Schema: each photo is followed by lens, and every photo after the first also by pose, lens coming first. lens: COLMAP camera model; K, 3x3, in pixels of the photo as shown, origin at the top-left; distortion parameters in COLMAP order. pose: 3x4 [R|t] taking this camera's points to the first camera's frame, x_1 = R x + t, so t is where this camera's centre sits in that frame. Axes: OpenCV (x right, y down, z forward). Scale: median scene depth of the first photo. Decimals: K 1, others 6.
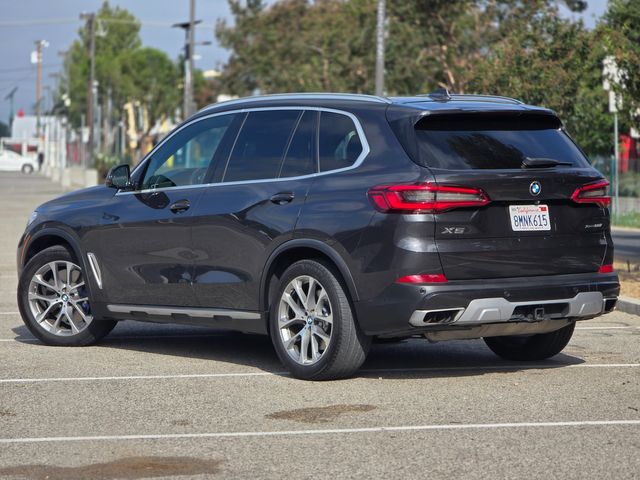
lens RADIAL K [[2120.1, 0, 320.0], [0, 2120.1, 240.0], [0, 0, 1]] dist [0.254758, 2.878397]
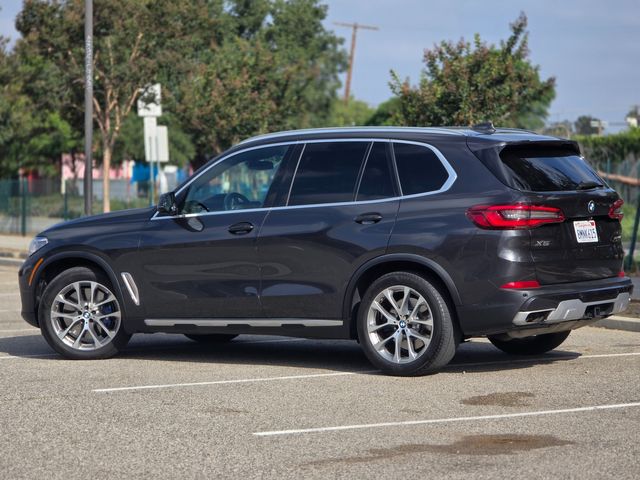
lens RADIAL K [[2120.1, 0, 320.0], [0, 2120.1, 240.0], [0, 0, 1]] dist [0.254758, 2.878397]
pose [[0.952411, -0.020933, 0.304096, -0.391944], [0.024012, 0.999691, -0.006390, -0.001627], [-0.303868, 0.013388, 0.952620, -0.082735]]
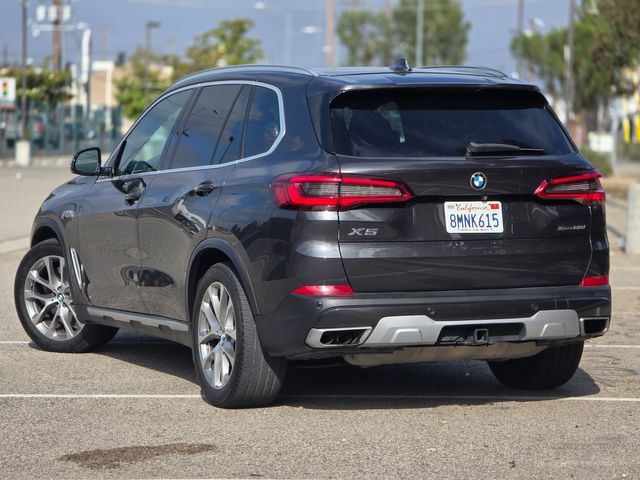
lens RADIAL K [[2120.1, 0, 320.0], [0, 2120.1, 240.0], [0, 0, 1]] dist [0.254758, 2.878397]
pose [[0.971008, 0.017063, -0.238437, 0.228589], [-0.014798, 0.999827, 0.011285, -0.009732], [0.238588, -0.007429, 0.971092, 0.193401]]
